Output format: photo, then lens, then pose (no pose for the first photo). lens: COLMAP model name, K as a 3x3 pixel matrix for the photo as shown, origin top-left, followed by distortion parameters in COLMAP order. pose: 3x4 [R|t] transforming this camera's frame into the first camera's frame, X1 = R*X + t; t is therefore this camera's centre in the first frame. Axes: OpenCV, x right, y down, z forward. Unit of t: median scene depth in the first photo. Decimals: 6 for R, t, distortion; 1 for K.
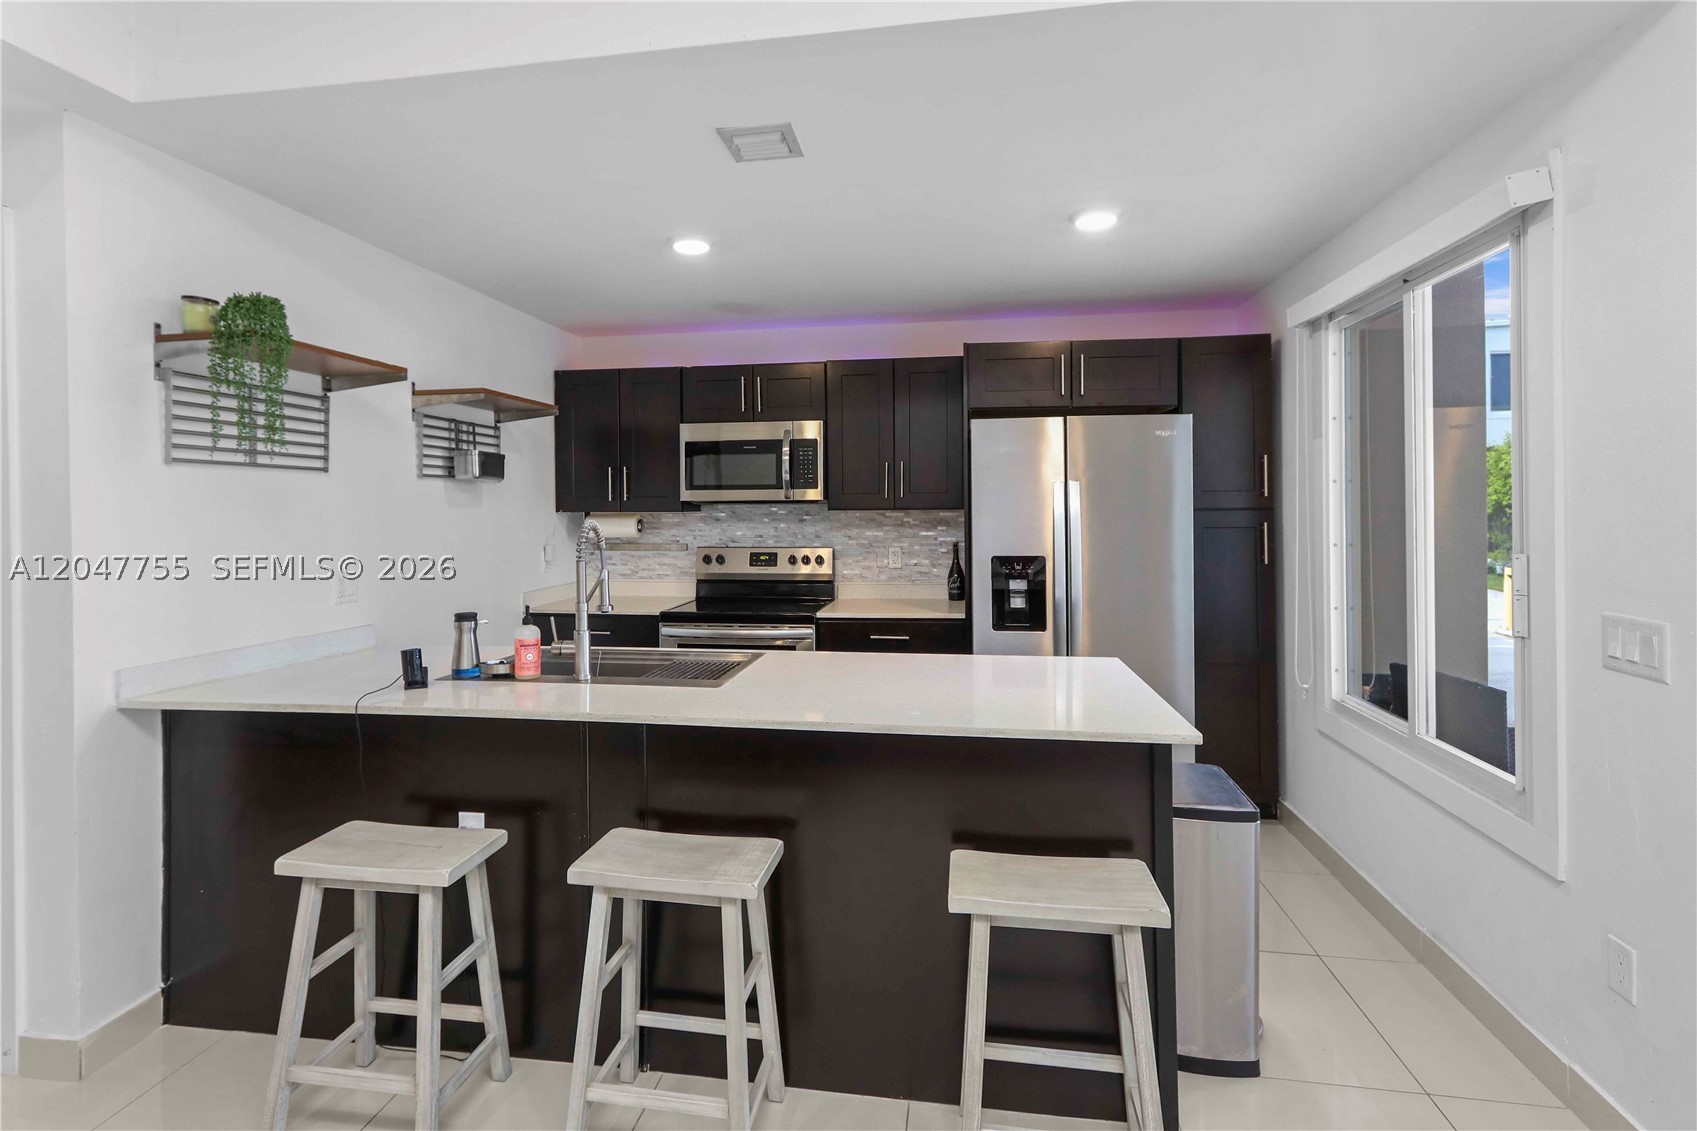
lens RADIAL K [[809.8, 0, 832.1], [0, 809.8, 508.3], [0, 0, 1]] dist [0.001741, 0.000658]
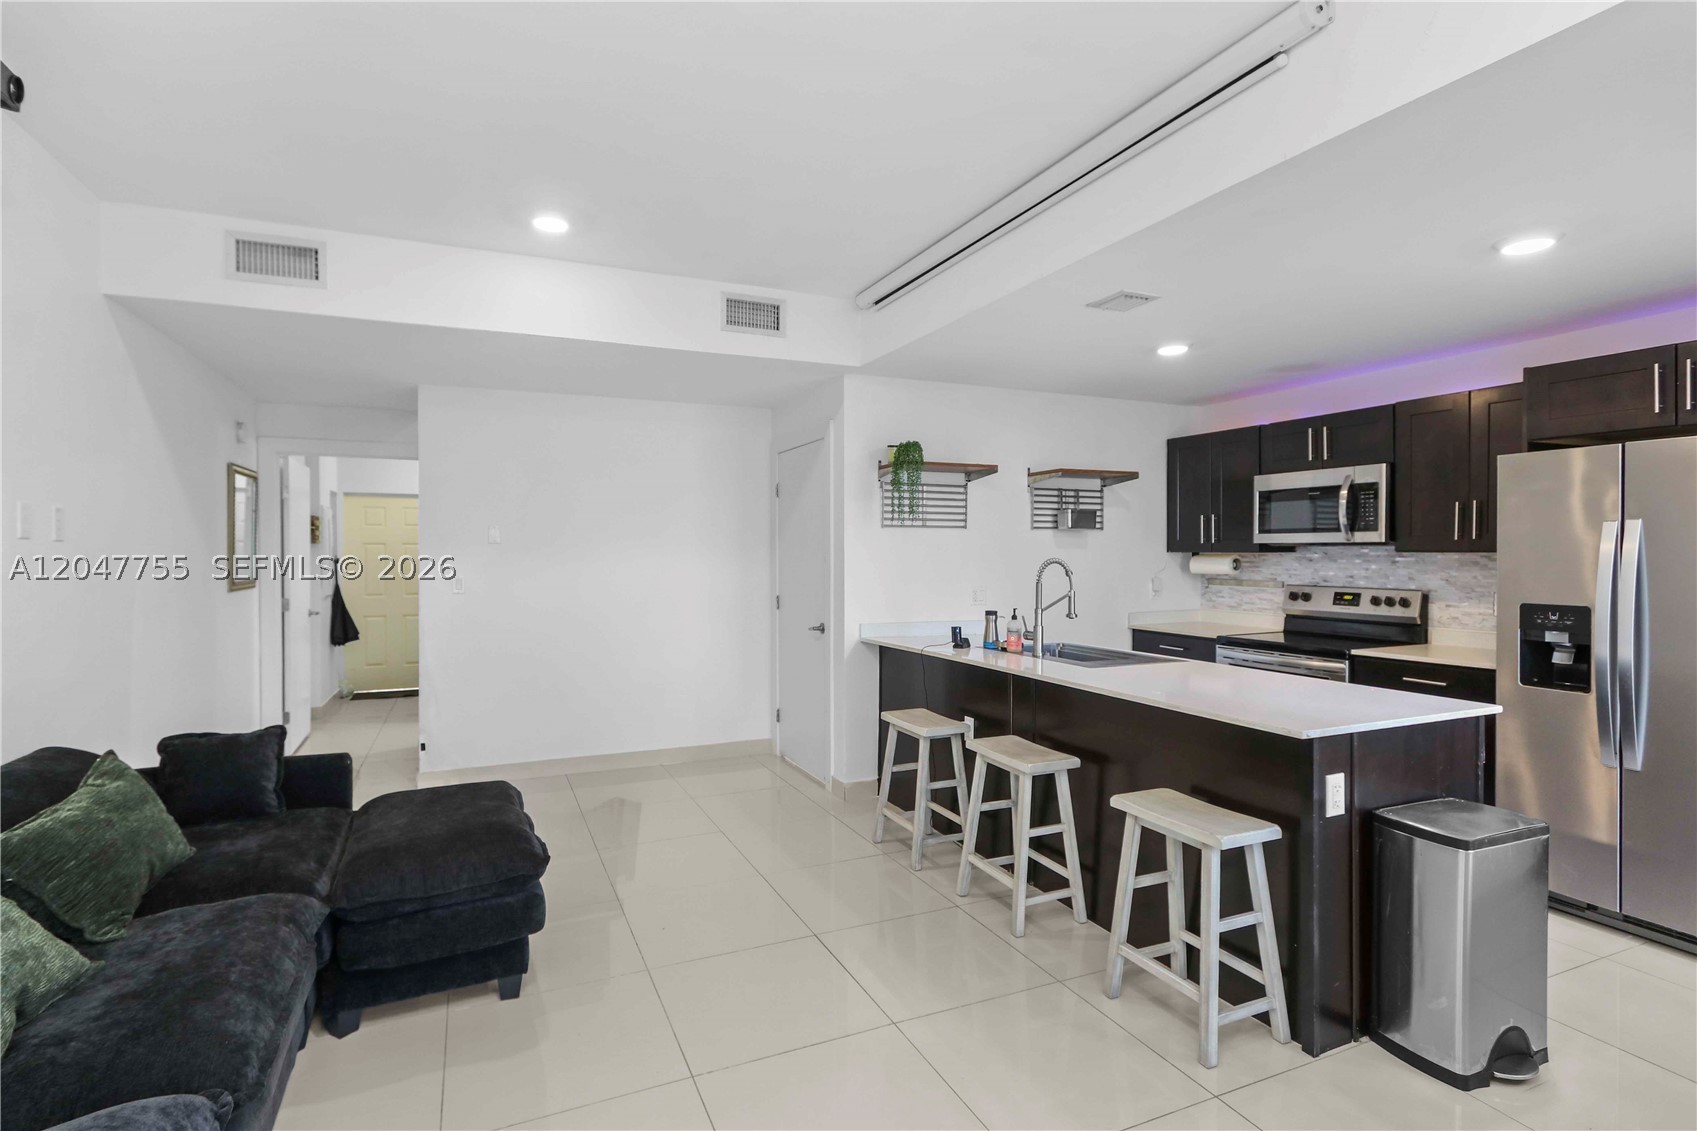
lens RADIAL K [[809.8, 0, 843.2], [0, 809.8, 562.3], [0, 0, 1]] dist [0.001741, 0.000658]
pose [[0.553263, 0.016950, -0.832834, 0.518942], [-0.001059, 0.999806, 0.019645, -0.004408], [0.833006, -0.009986, 0.553174, -0.138446]]
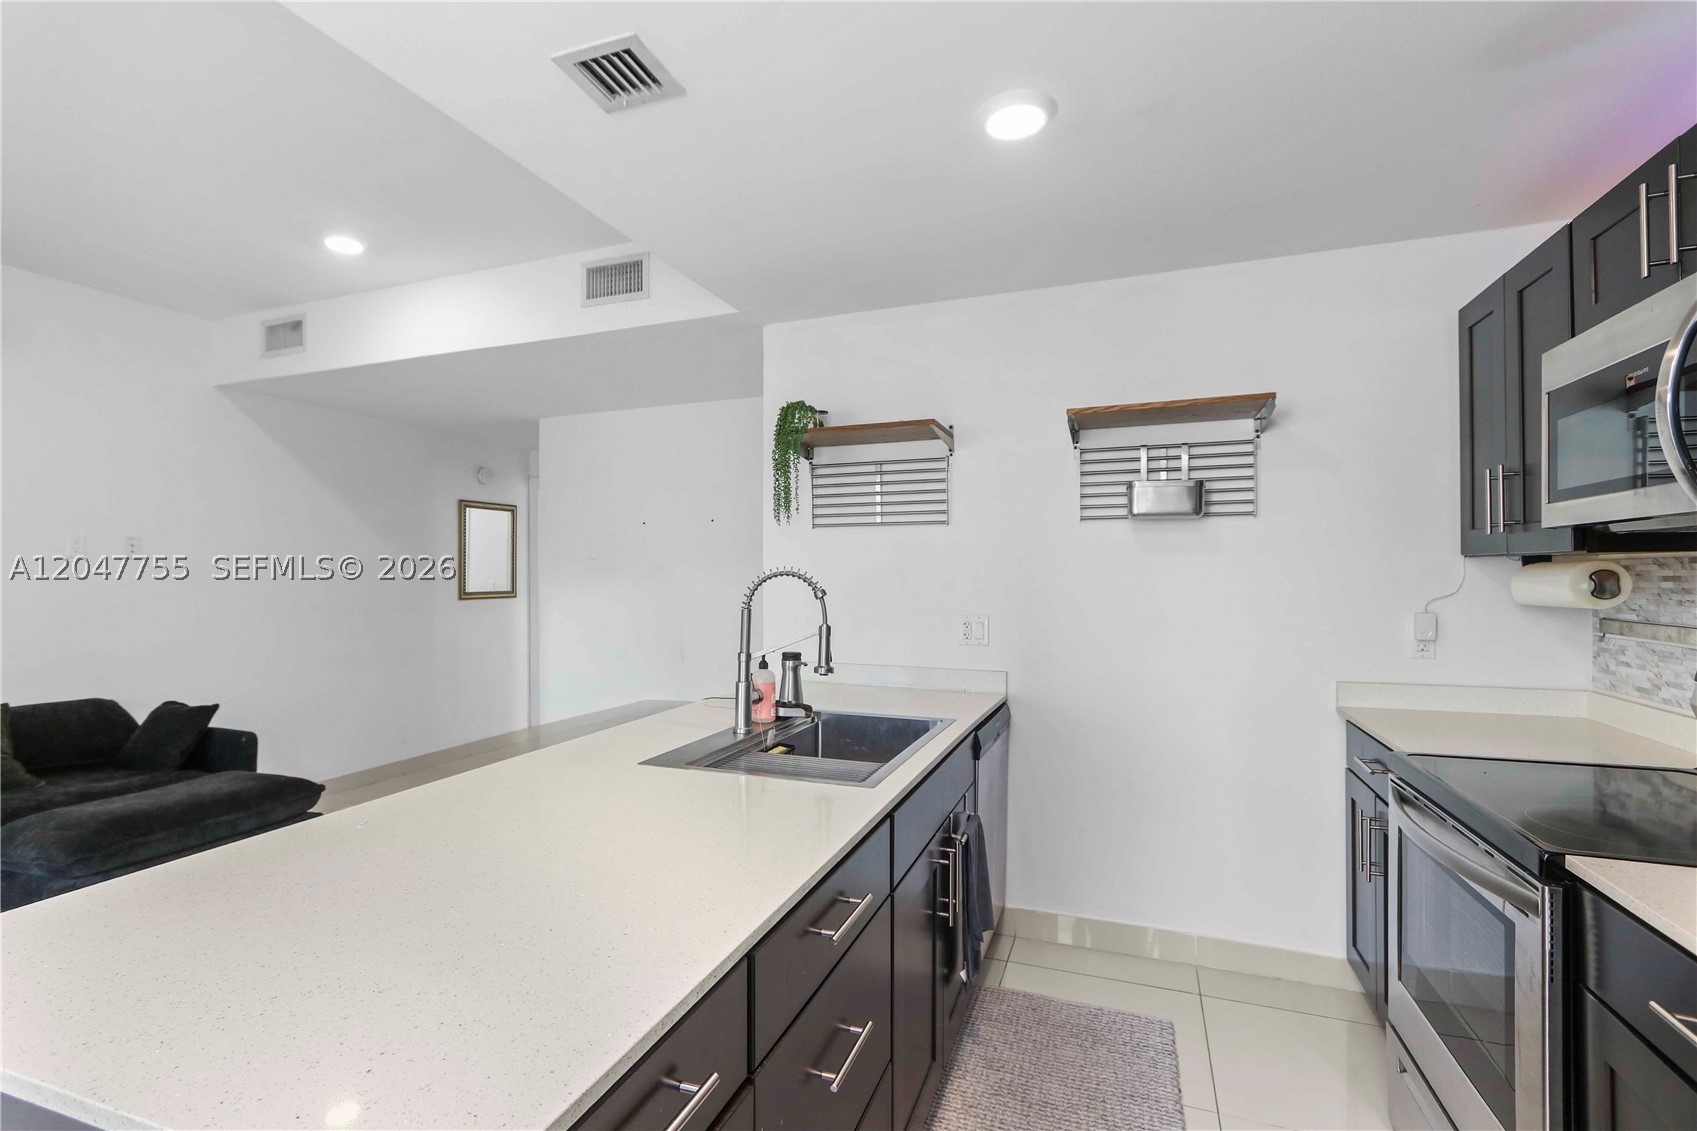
lens RADIAL K [[809.8, 0, 839.3], [0, 809.8, 570.0], [0, 0, 1]] dist [0.001741, 0.000658]
pose [[-0.200562, 0.002150, -0.979679, 0.379104], [0.006848, 0.999976, 0.000793, 0.012284], [0.979657, -0.006550, -0.200572, 0.825200]]
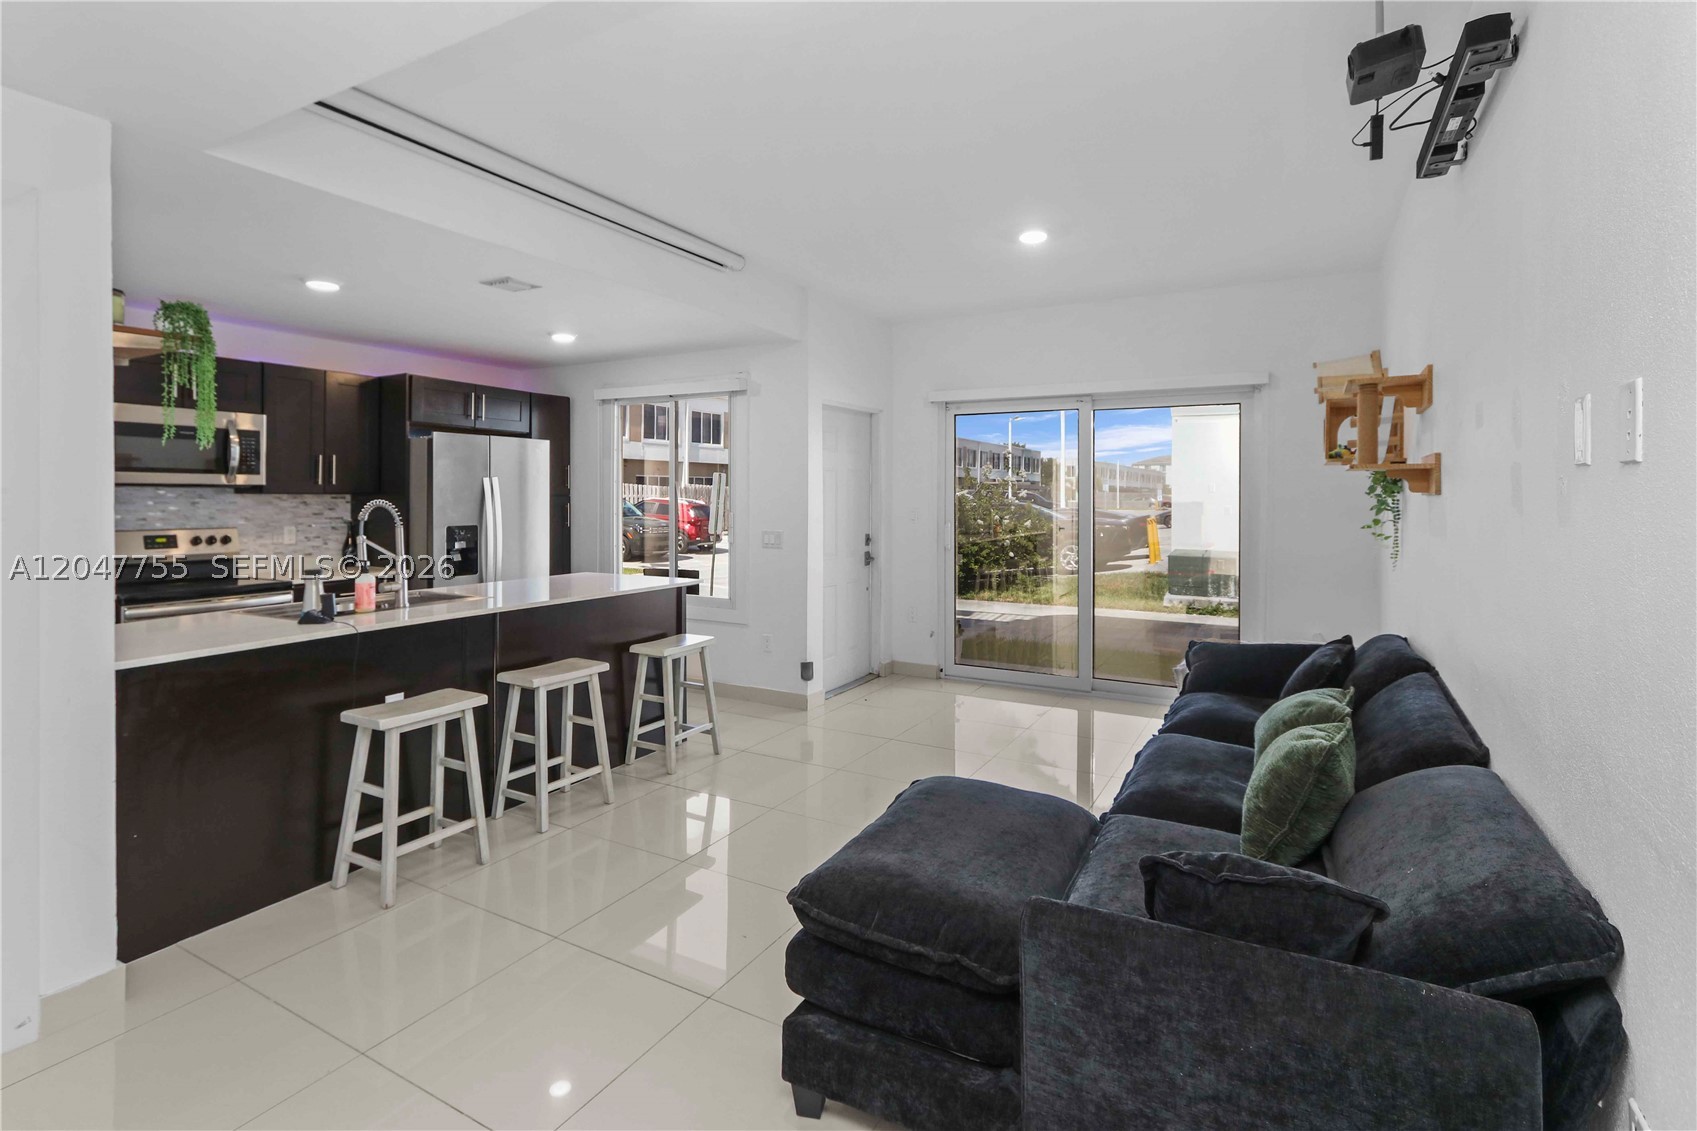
lens RADIAL K [[809.8, 0, 820.6], [0, 809.8, 488.7], [0, 0, 1]] dist [0.001741, 0.000658]
pose [[0.378528, 0.013270, 0.925495, -0.864690], [-0.005222, 0.999912, -0.012201, 0.006257], [-0.925575, -0.000215, 0.378564, -0.164781]]
